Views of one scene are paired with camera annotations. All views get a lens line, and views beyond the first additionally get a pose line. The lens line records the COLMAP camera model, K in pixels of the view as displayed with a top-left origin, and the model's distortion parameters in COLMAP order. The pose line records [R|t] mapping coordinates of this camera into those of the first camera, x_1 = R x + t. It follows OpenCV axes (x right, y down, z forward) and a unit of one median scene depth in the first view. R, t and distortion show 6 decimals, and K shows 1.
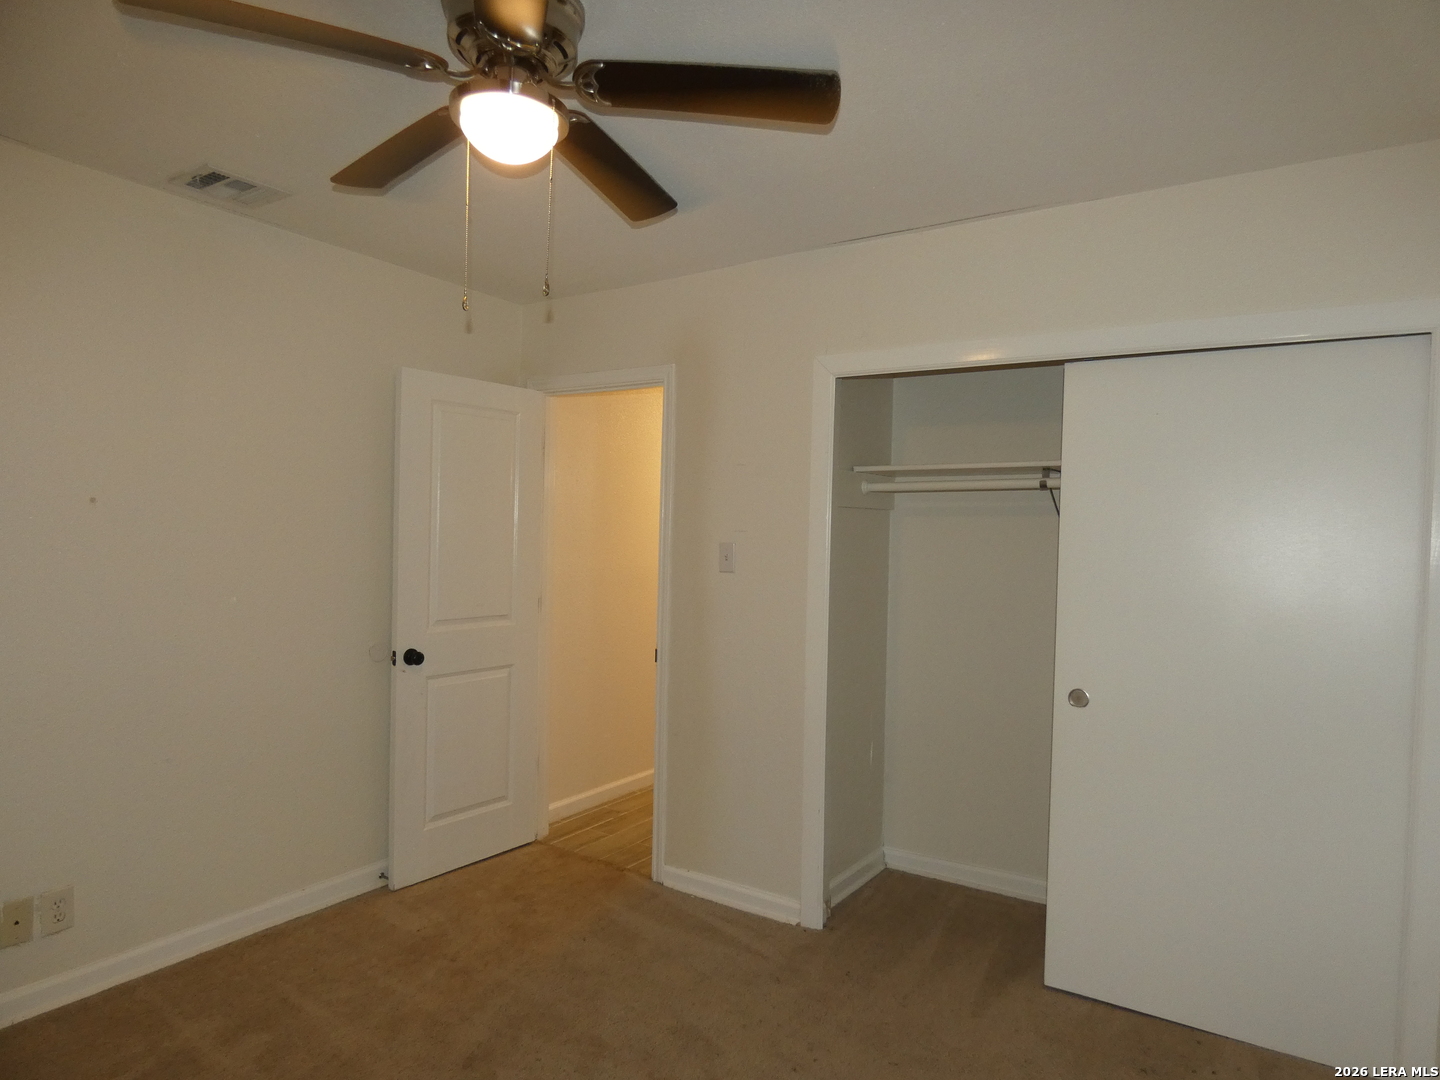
lens RADIAL K [[864.5, 0, 720.0], [0, 864.5, 540.0], [0, 0, 1]] dist [0.002717, -0.000822]
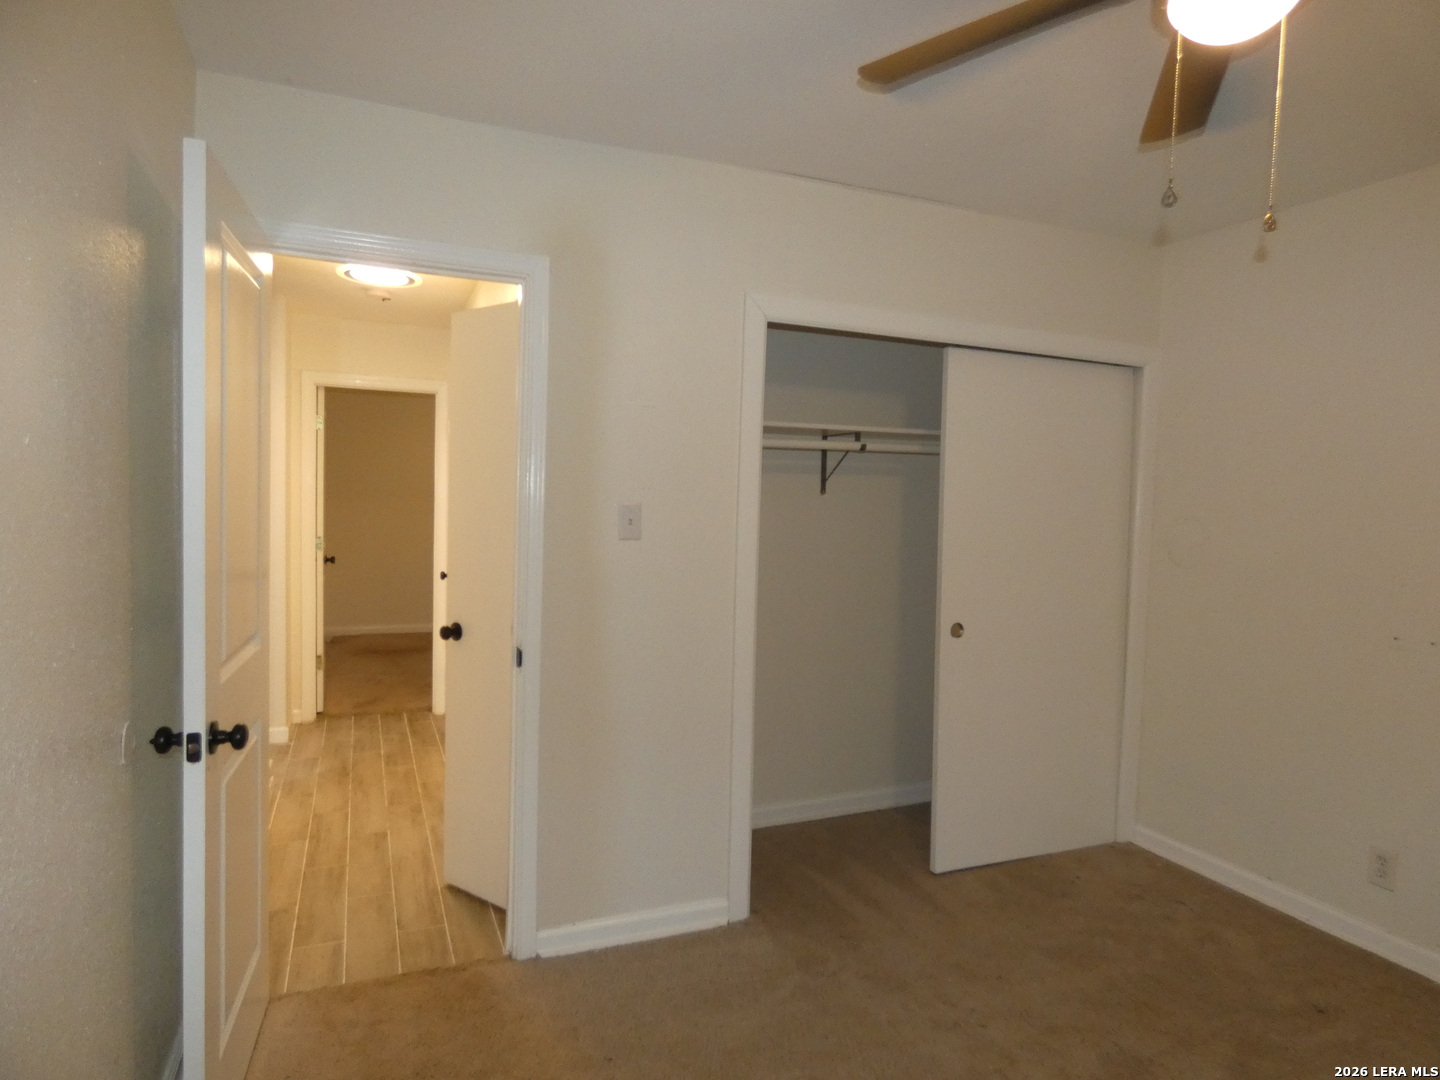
lens RADIAL K [[864.5, 0, 720.0], [0, 864.5, 540.0], [0, 0, 1]] dist [0.002717, -0.000822]
pose [[0.558089, -0.048711, 0.828350, -0.640016], [-0.005435, 0.998040, 0.062351, -0.013588], [-0.829763, -0.039299, 0.556730, 0.509006]]
